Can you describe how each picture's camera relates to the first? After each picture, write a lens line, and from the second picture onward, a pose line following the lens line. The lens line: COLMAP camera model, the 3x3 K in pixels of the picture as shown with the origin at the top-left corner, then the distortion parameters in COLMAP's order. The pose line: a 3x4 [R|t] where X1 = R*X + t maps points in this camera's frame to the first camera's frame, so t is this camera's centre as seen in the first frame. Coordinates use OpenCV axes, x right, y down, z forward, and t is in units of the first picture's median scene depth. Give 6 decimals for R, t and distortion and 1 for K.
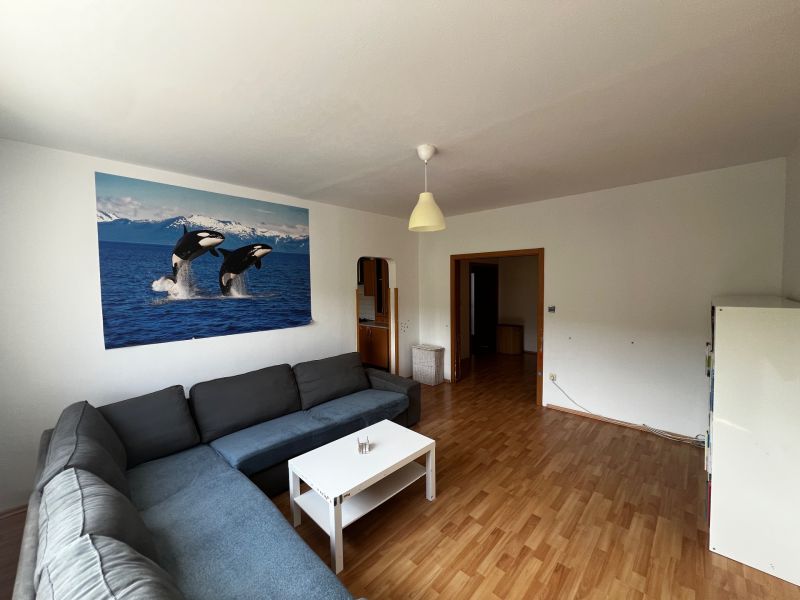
lens RADIAL K [[321.0, 0, 398.5], [0, 321.0, 300.8], [0, 0, 1]] dist [-0.008369, -0.000701]
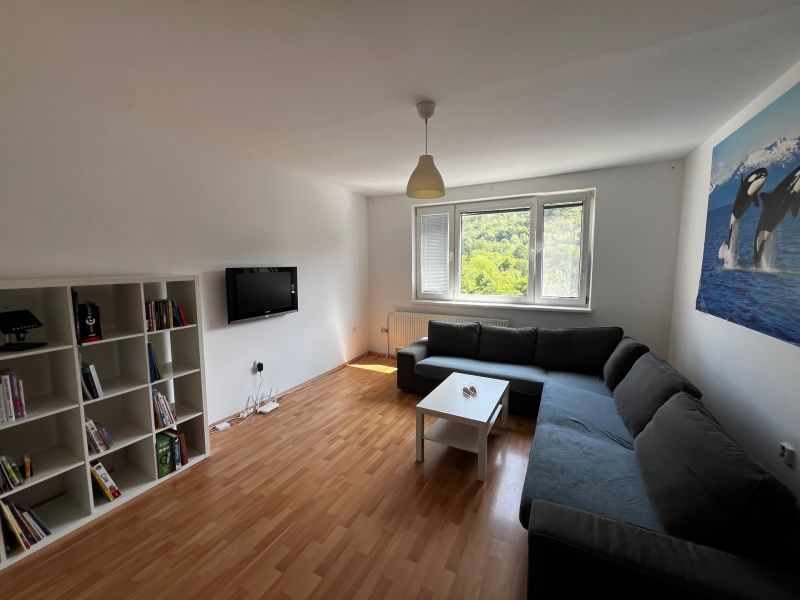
lens RADIAL K [[321.0, 0, 399.2], [0, 321.0, 297.1], [0, 0, 1]] dist [-0.008369, -0.000701]
pose [[-0.958707, 0.048503, -0.280228, 0.413099], [0.001394, 0.986139, 0.165917, -0.080965], [0.284391, 0.158675, -0.945486, 1.790875]]
